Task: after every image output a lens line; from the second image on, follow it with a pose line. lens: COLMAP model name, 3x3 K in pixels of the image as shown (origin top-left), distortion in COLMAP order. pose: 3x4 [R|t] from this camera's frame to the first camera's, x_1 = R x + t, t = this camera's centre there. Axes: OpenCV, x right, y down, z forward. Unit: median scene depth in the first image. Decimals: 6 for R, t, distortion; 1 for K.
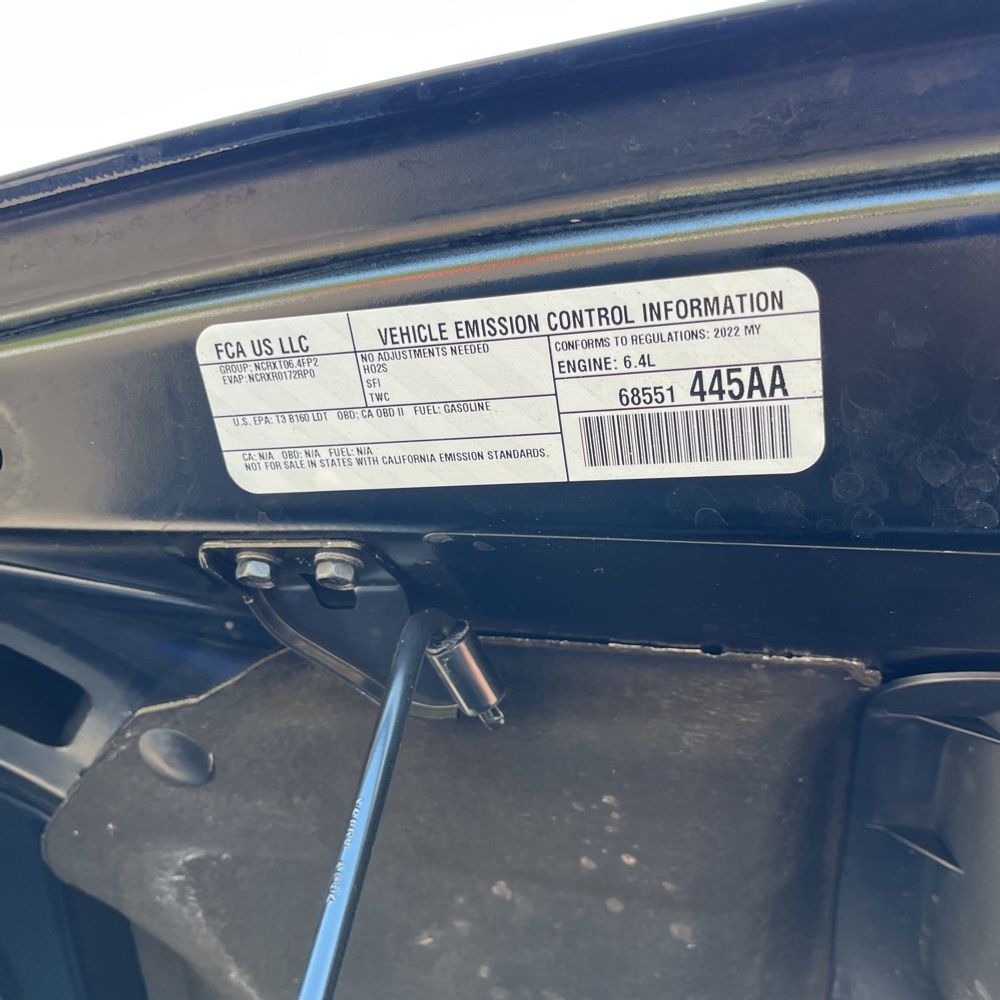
lens RADIAL K [[1022.4, 0, 500.0], [0, 1022.4, 500.0], [0, 0, 1]] dist [0.039051, -0.039749]
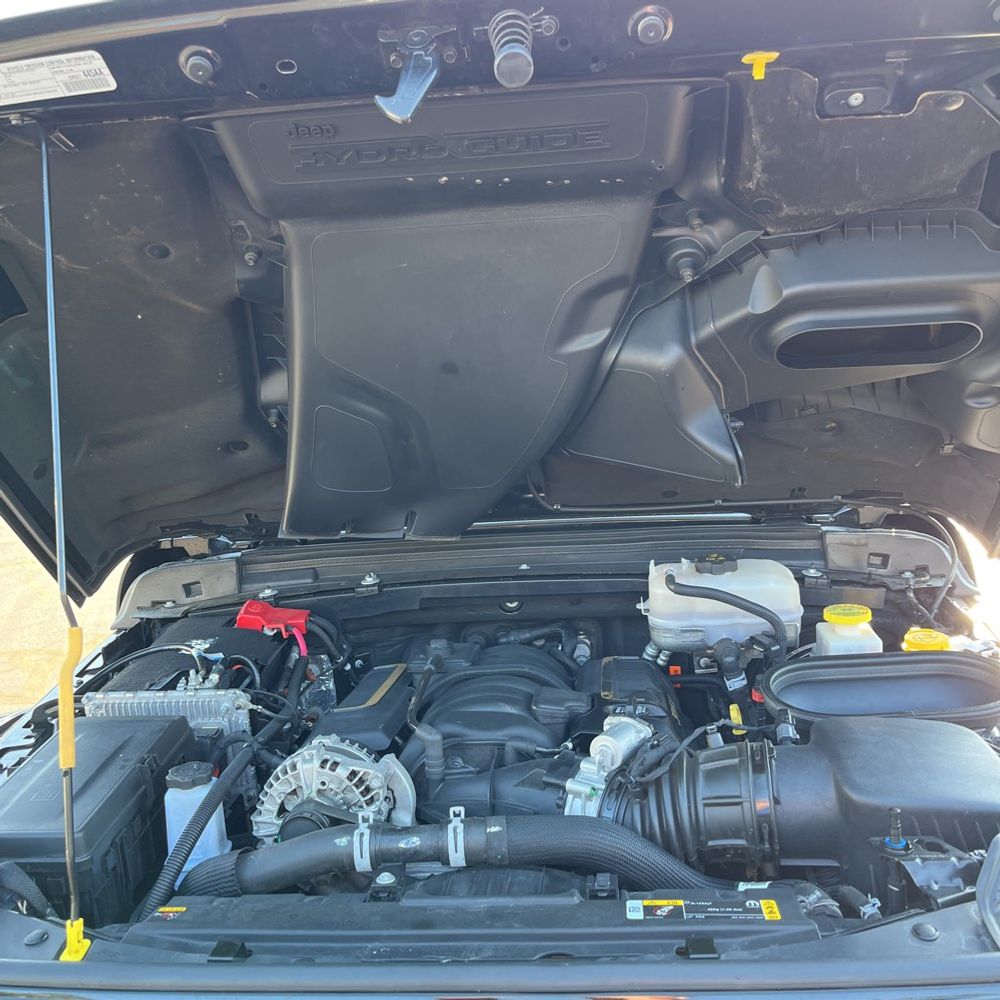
lens RADIAL K [[1022.4, 0, 500.0], [0, 1022.4, 500.0], [0, 0, 1]] dist [0.039051, -0.039749]
pose [[0.956680, -0.246899, 0.154286, 0.701454], [0.110417, 0.798035, 0.592408, -0.995113], [-0.269391, -0.549710, 0.790726, -3.731147]]
